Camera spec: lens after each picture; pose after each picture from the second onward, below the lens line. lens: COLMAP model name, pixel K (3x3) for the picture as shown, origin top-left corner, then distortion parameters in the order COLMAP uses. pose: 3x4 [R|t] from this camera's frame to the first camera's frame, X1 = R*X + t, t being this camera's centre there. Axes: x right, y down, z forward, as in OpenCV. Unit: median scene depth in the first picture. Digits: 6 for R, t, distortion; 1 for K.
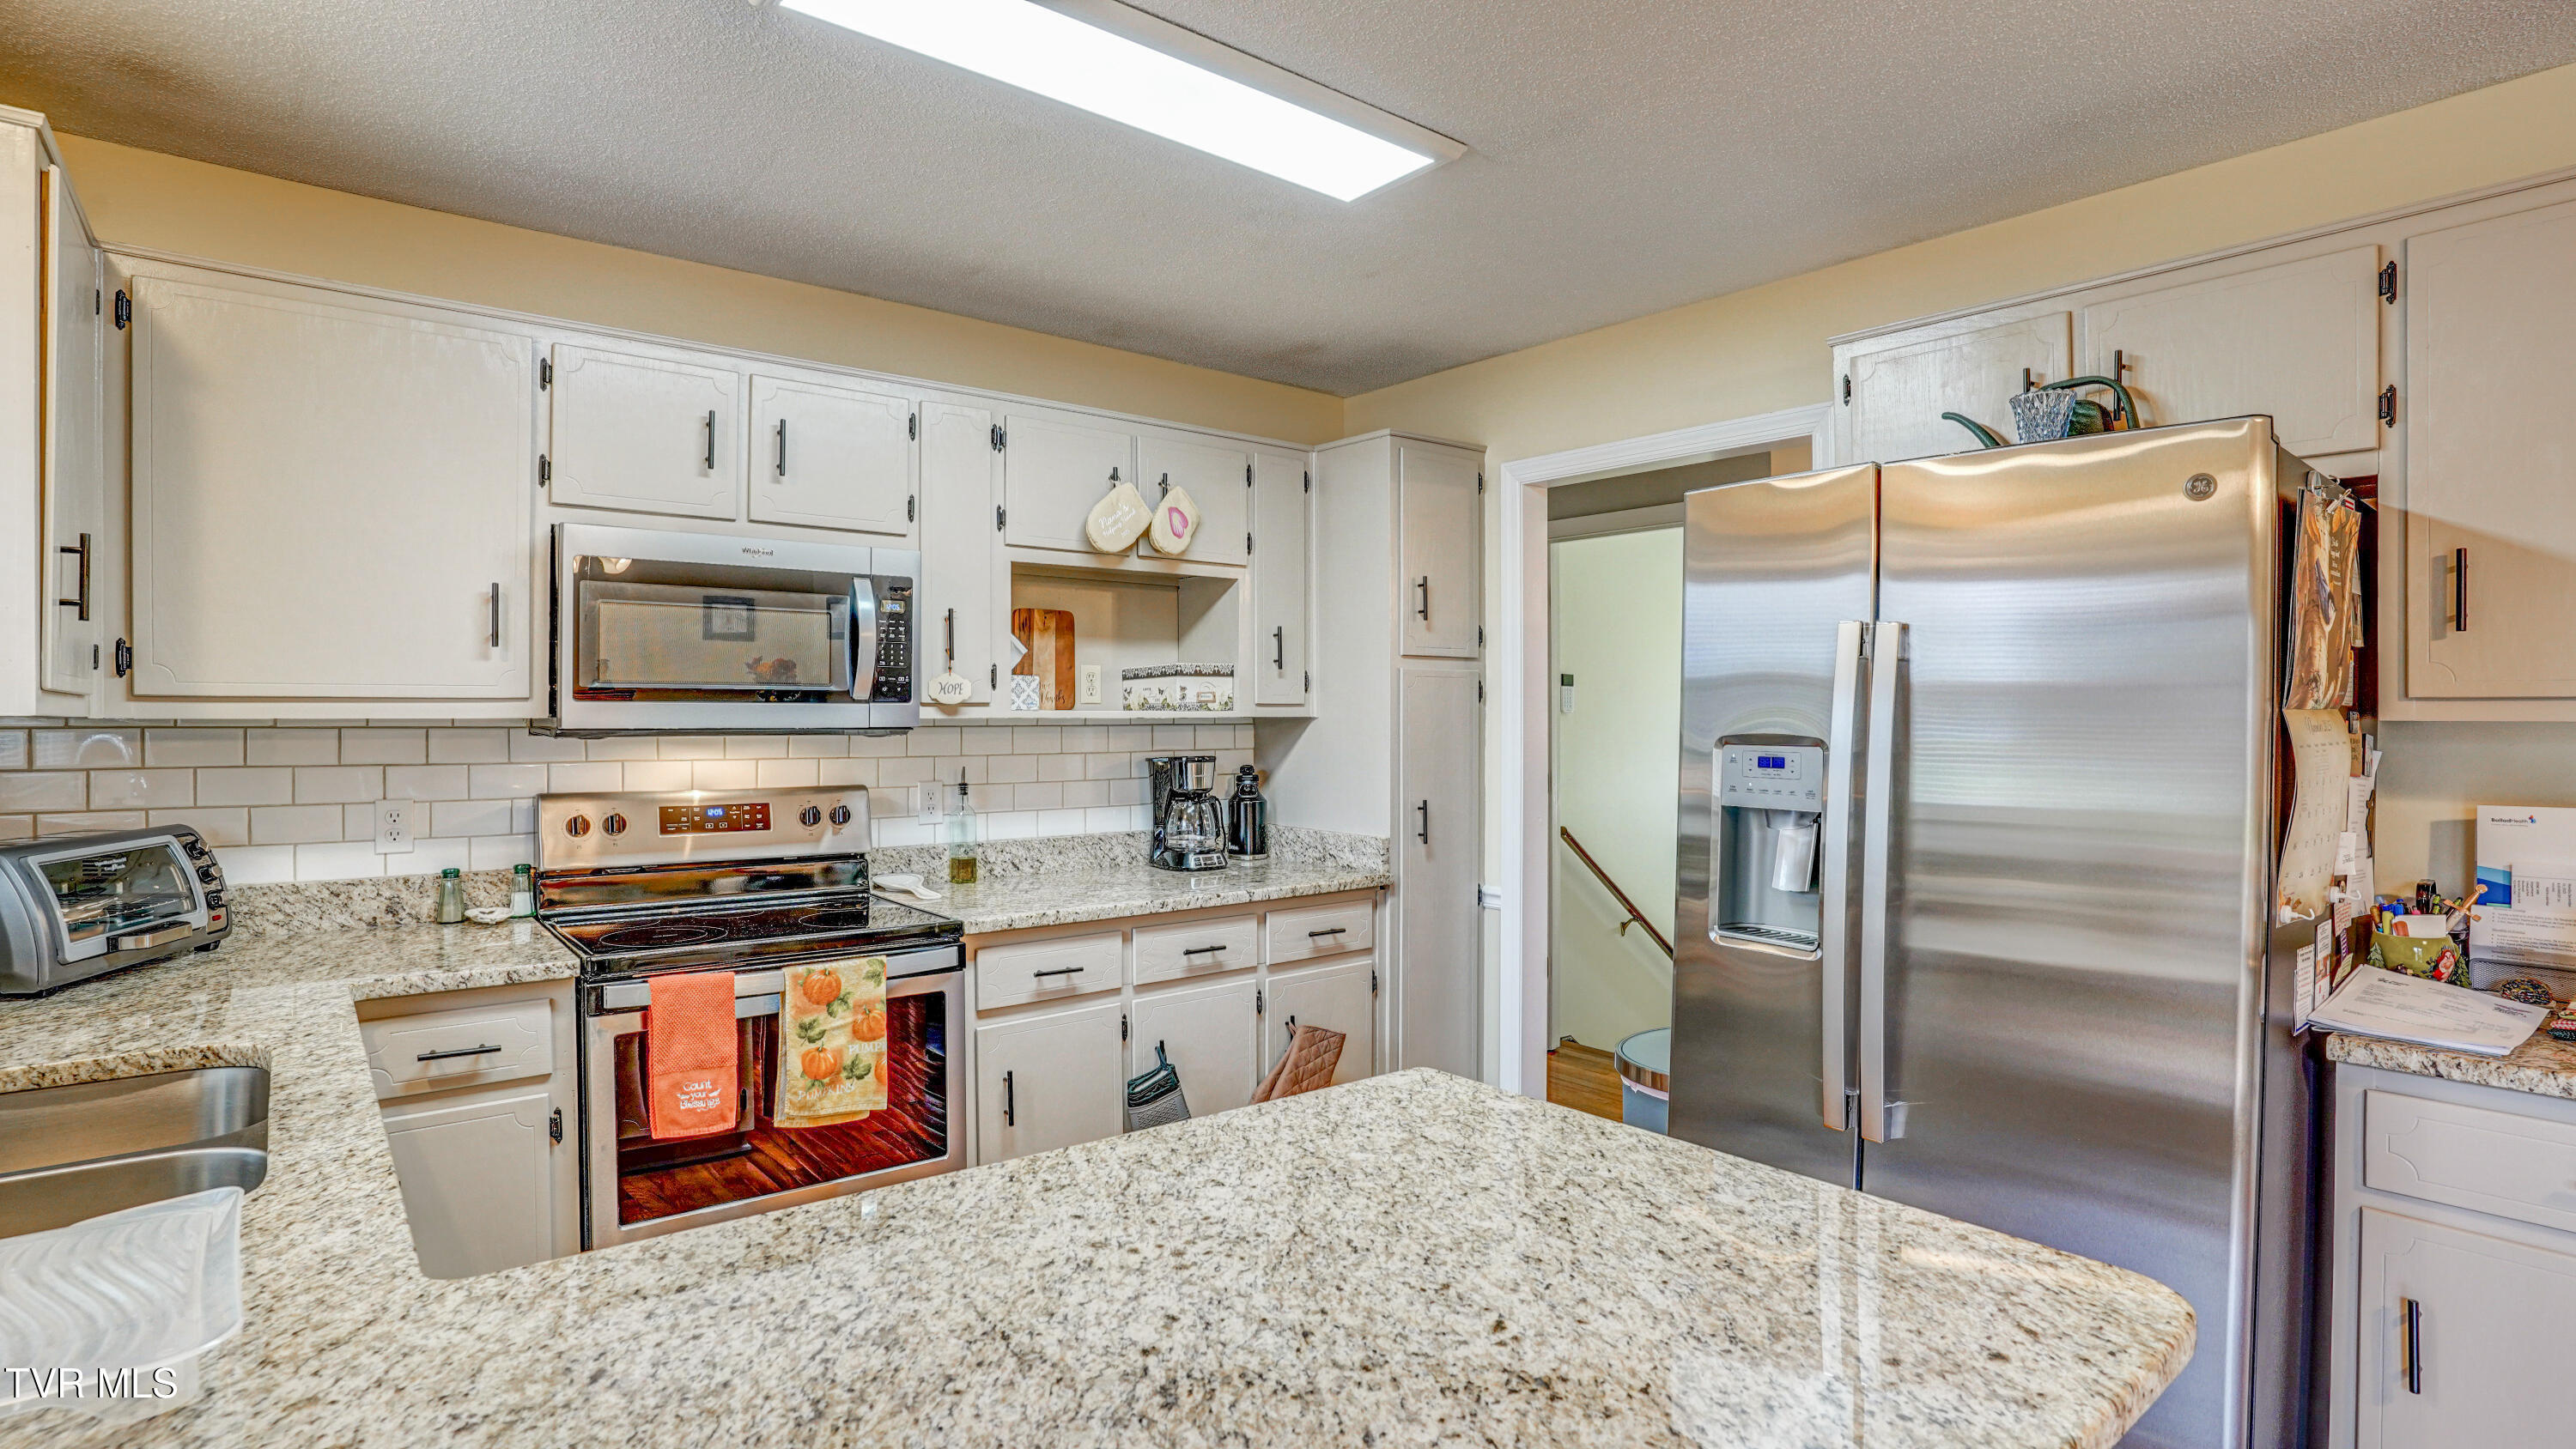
lens RADIAL K [[1269.0, 0, 1290.7], [0, 1269.0, 724.6], [0, 0, 1]] dist [-0.080520, 0.038968]
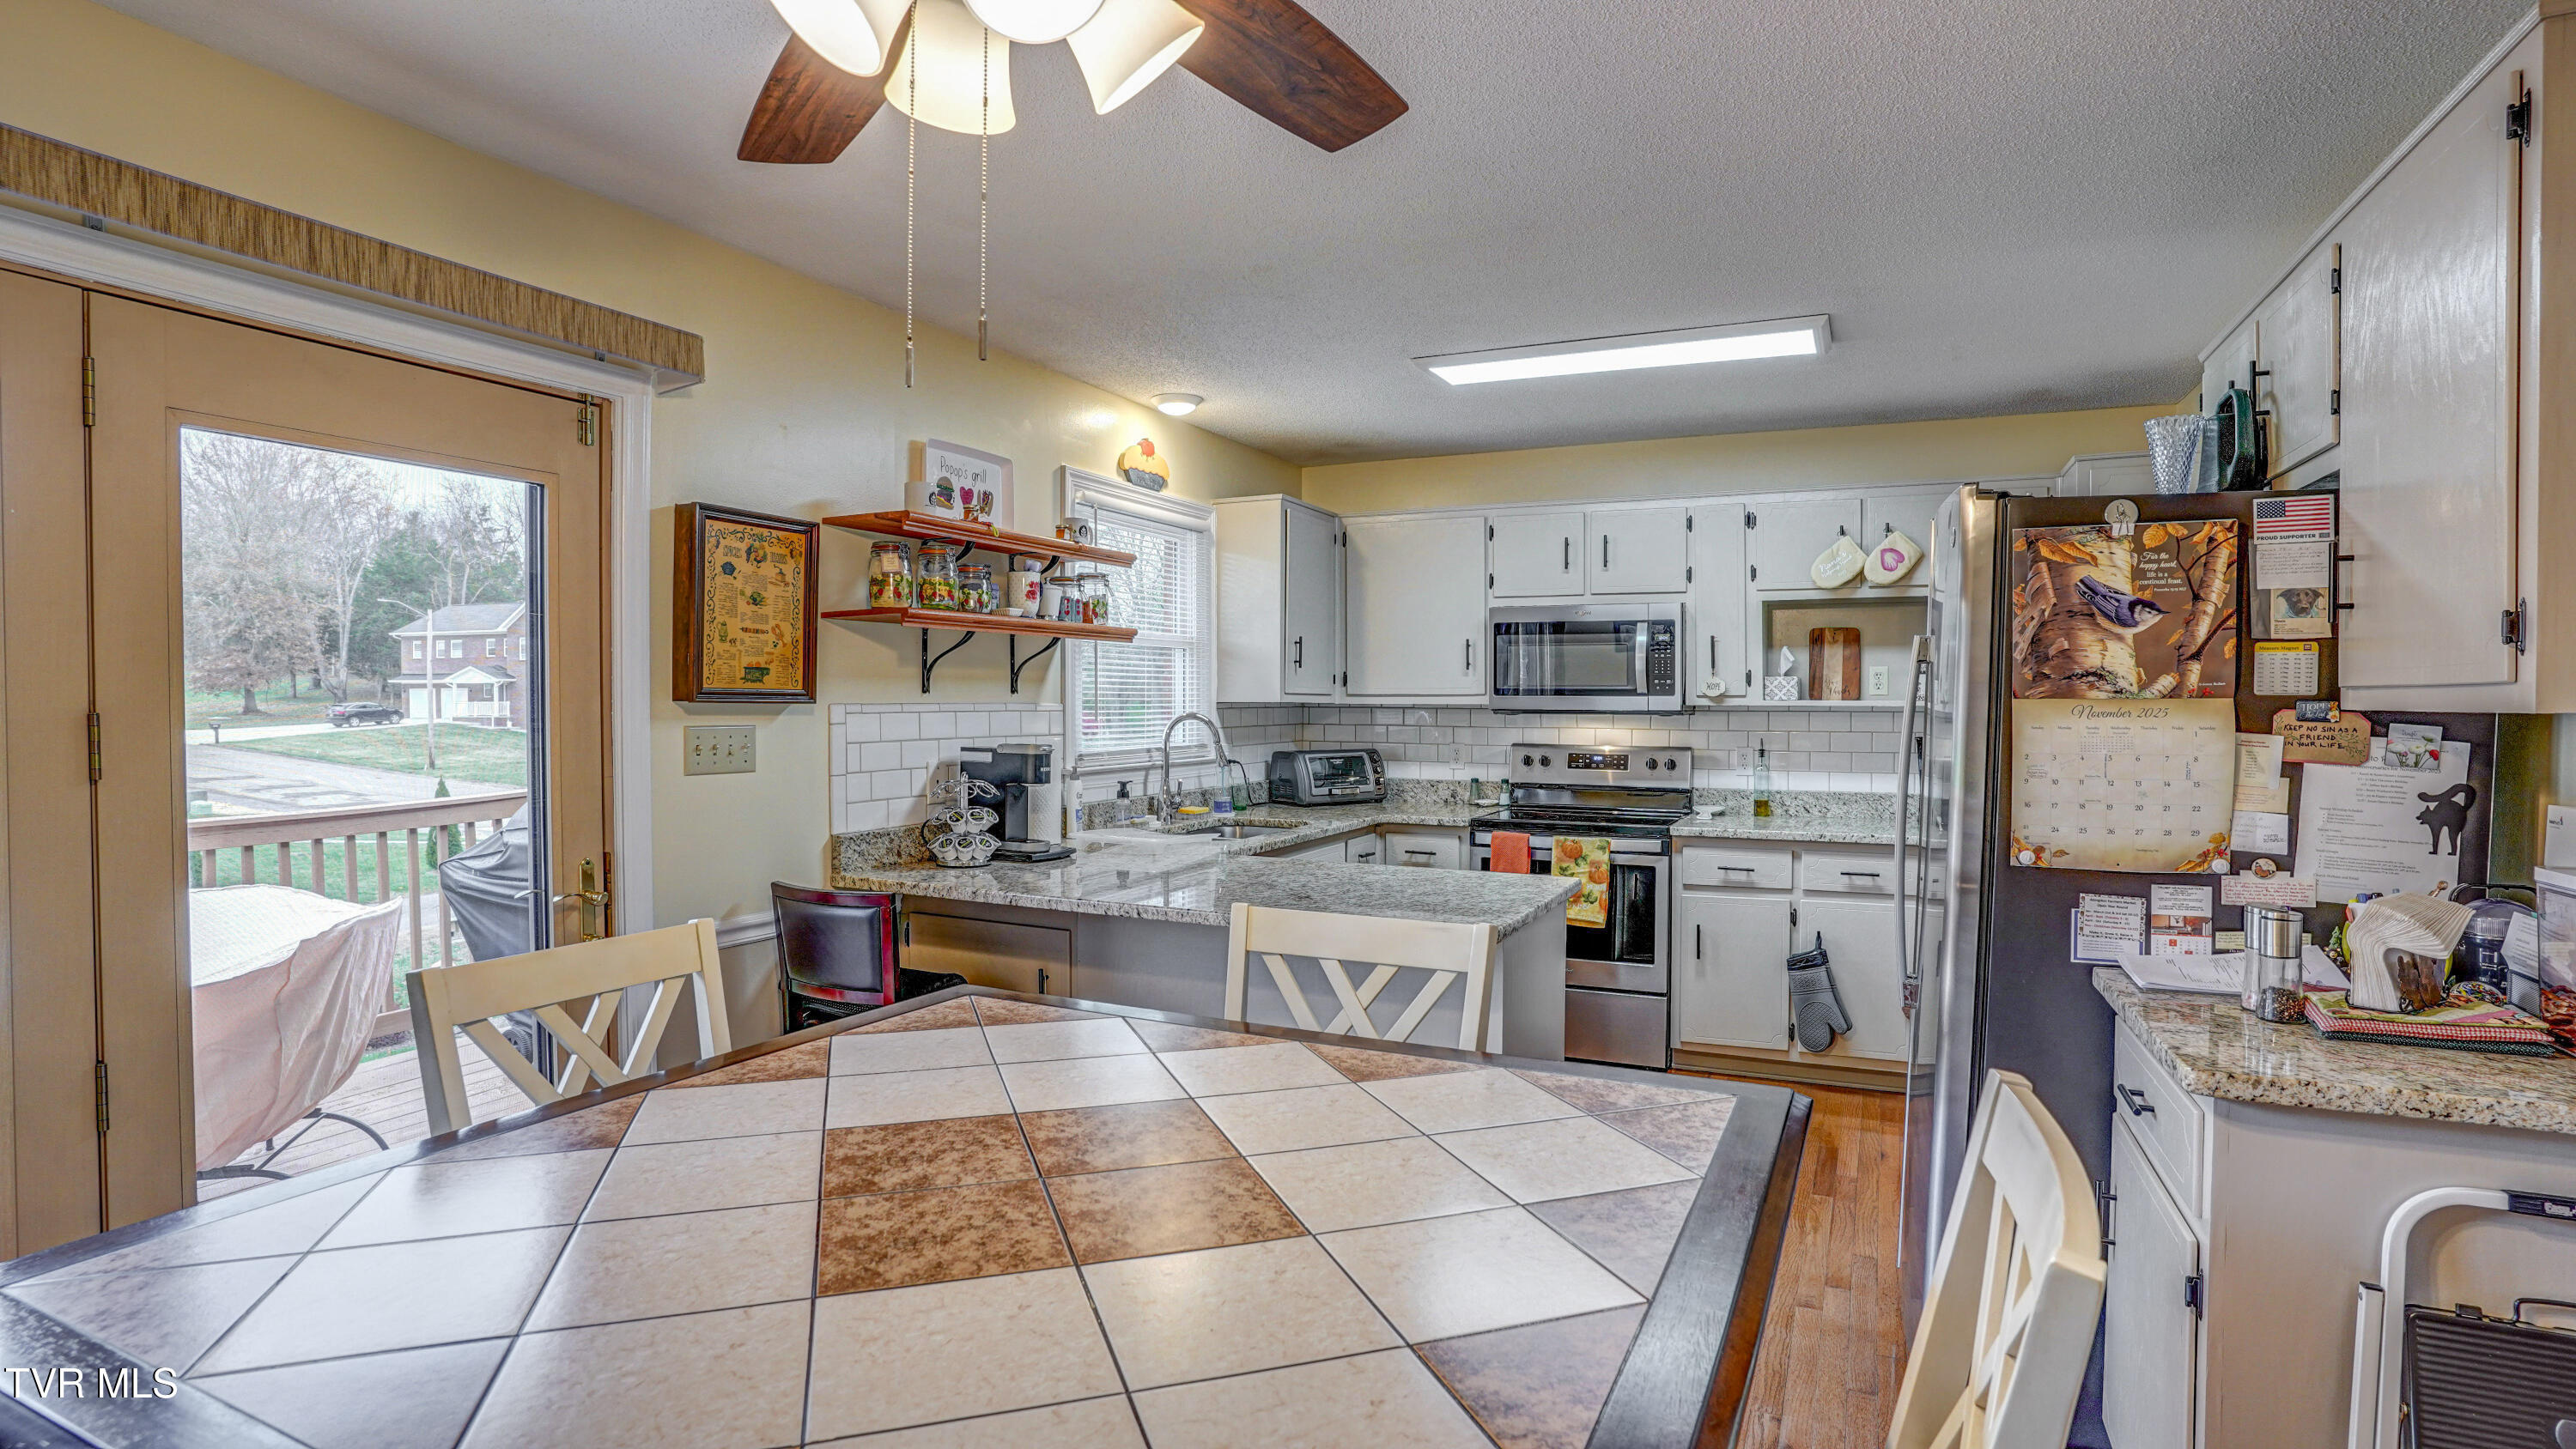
lens RADIAL K [[1269.0, 0, 1290.7], [0, 1269.0, 724.6], [0, 0, 1]] dist [-0.080520, 0.038968]
pose [[0.432819, 0.016740, -0.901325, 0.915606], [-0.009298, 0.999857, 0.014105, 0.001820], [0.901433, 0.002276, 0.432913, -0.153035]]
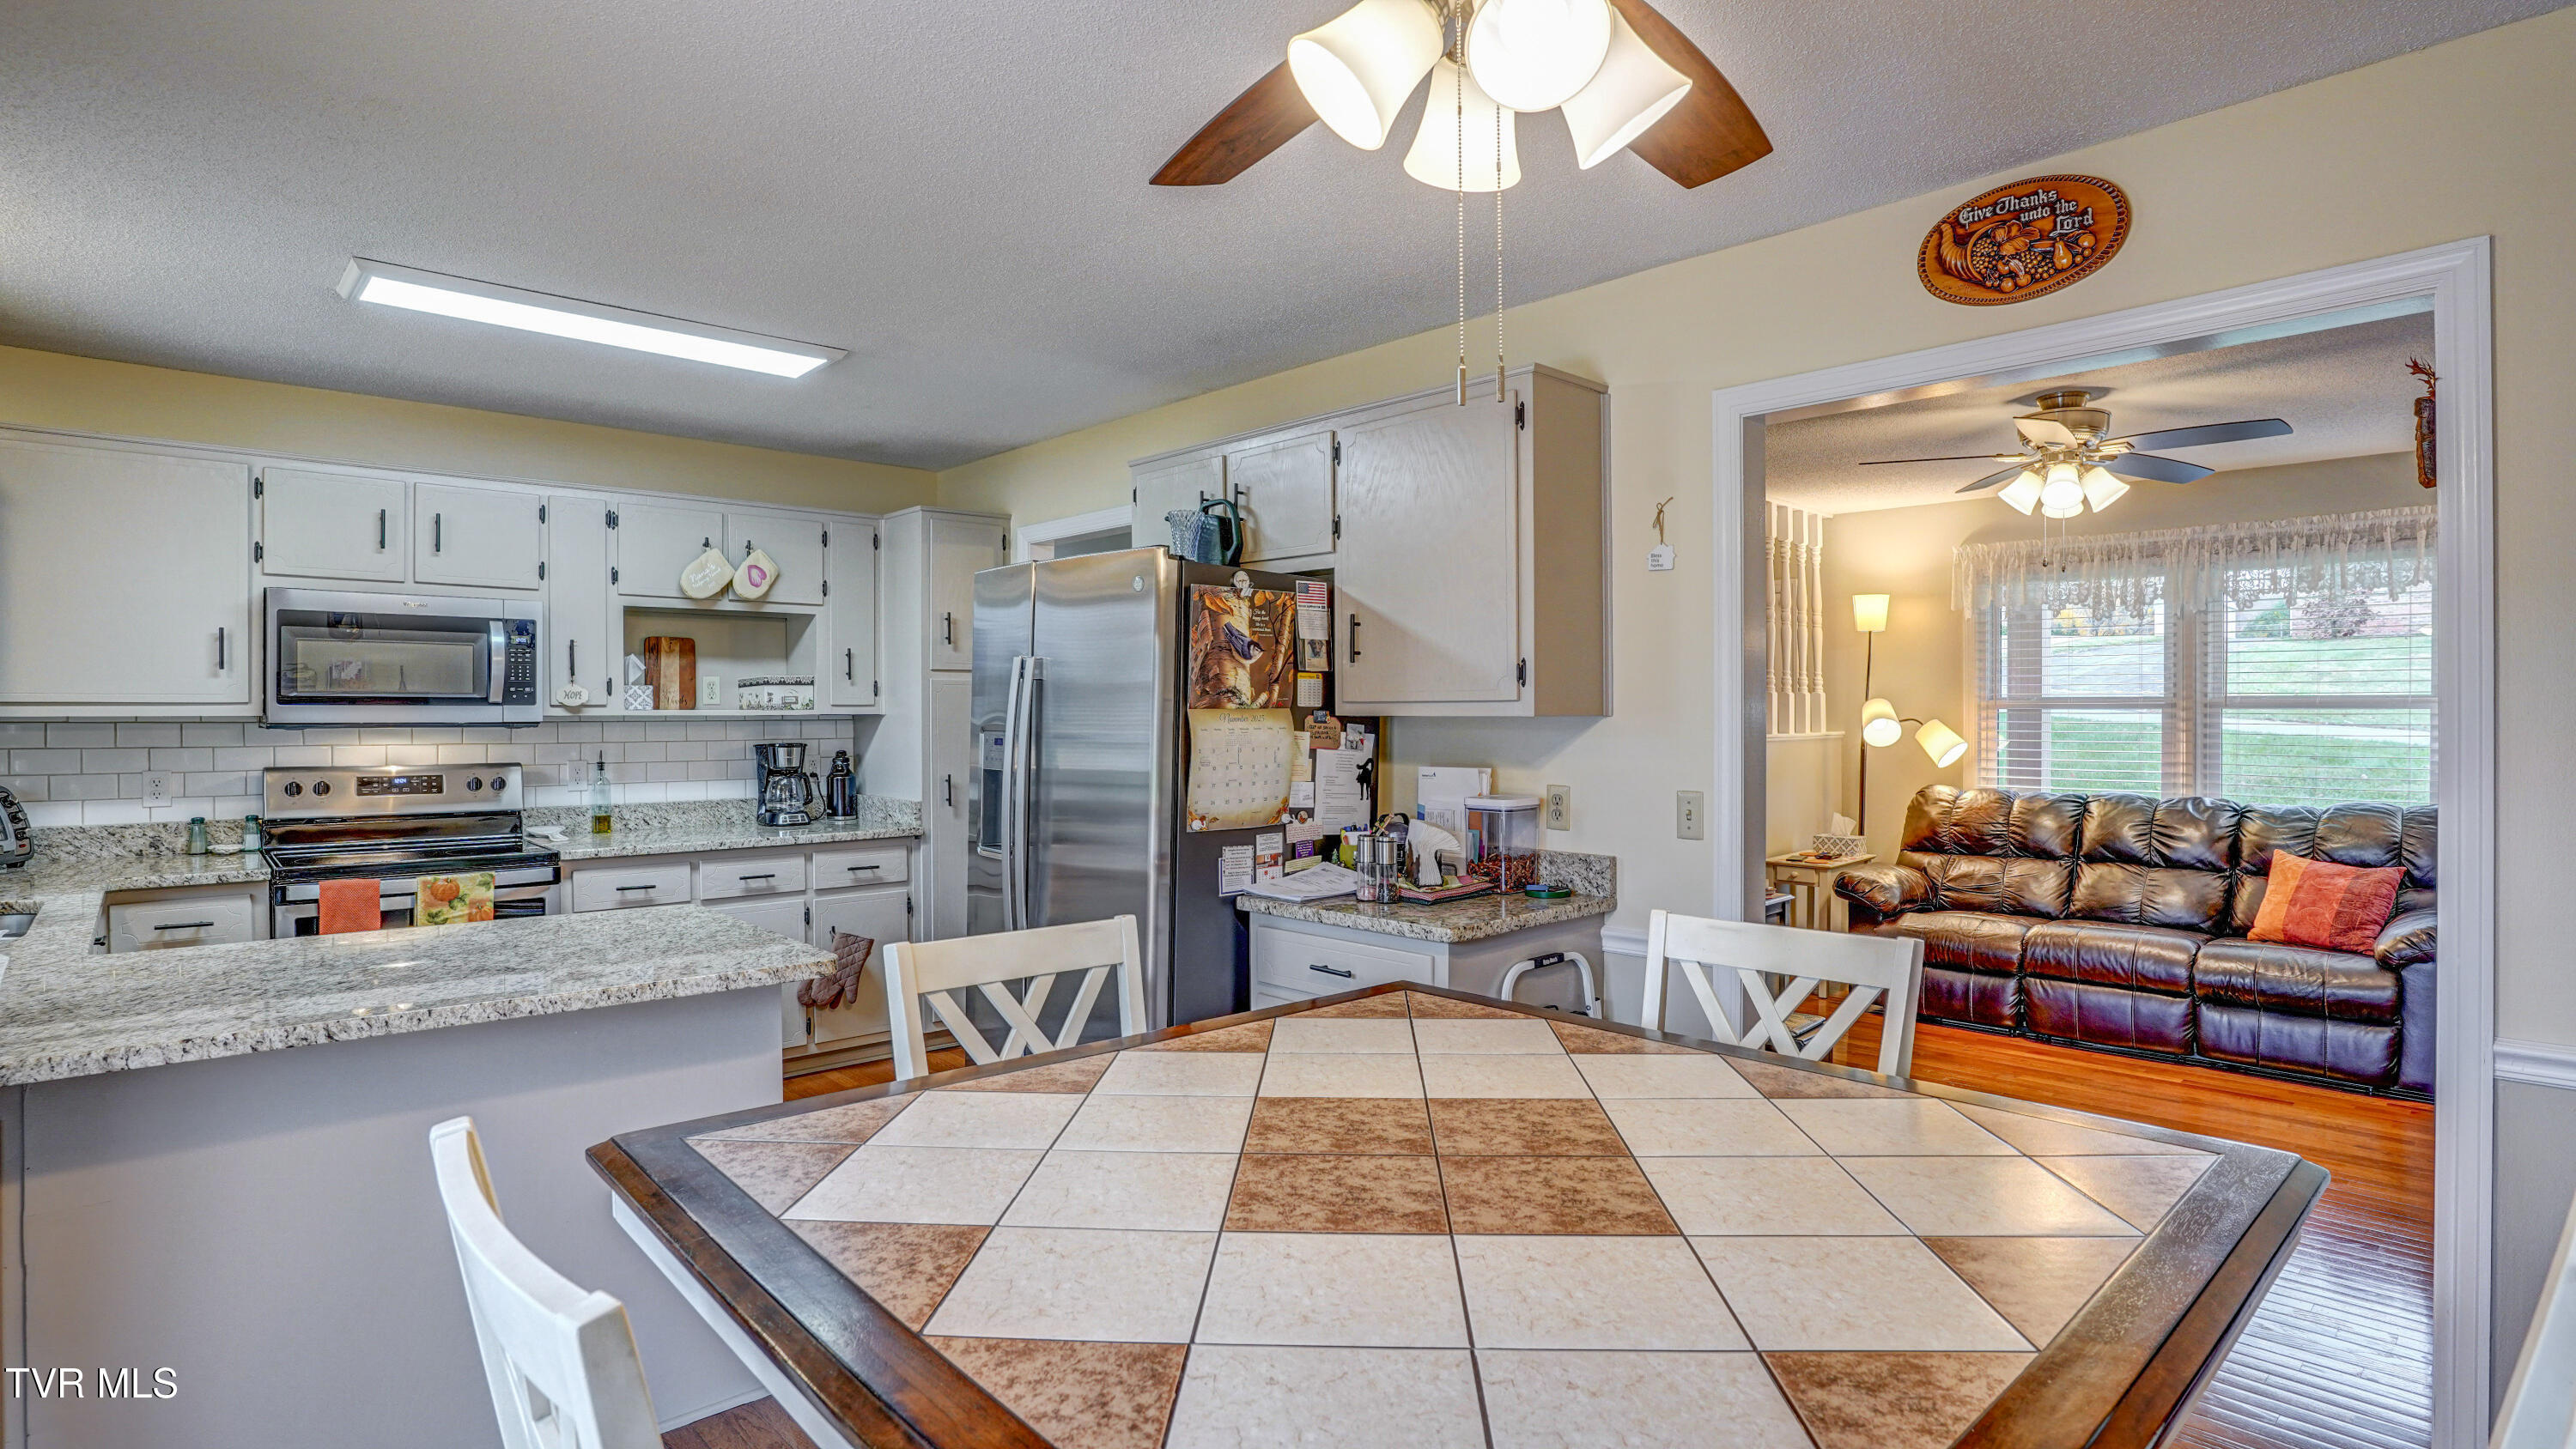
lens RADIAL K [[1269.0, 0, 1290.7], [0, 1269.0, 724.6], [0, 0, 1]] dist [-0.080520, 0.038968]
pose [[0.998105, -0.001851, 0.061501, 0.463389], [0.001720, 0.999996, 0.002183, 0.003476], [-0.061505, -0.002074, 0.998105, -0.467524]]
